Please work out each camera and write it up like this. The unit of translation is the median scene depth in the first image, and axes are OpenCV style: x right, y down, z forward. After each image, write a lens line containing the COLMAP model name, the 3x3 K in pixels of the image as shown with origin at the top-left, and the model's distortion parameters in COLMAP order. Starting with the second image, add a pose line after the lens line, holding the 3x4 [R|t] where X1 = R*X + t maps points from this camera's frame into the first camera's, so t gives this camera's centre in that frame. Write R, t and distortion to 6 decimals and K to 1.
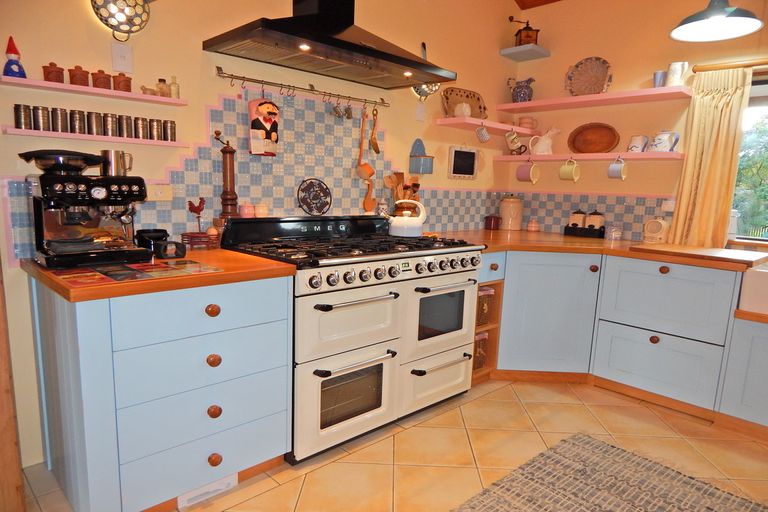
lens RADIAL K [[494.6, 0, 387.5], [0, 494.6, 262.6], [0, 0, 1]] dist [-0.004173, 0.000684]
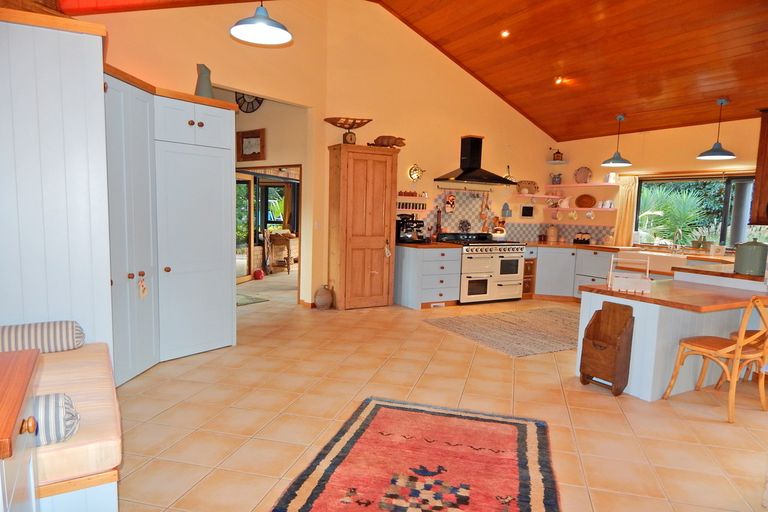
lens RADIAL K [[494.6, 0, 380.5], [0, 494.6, 263.4], [0, 0, 1]] dist [-0.004173, 0.000684]
pose [[0.968443, 0.022611, -0.248208, 0.091007], [-0.036376, 0.998035, -0.051012, 0.240201], [0.246567, 0.058431, 0.967363, -1.821952]]
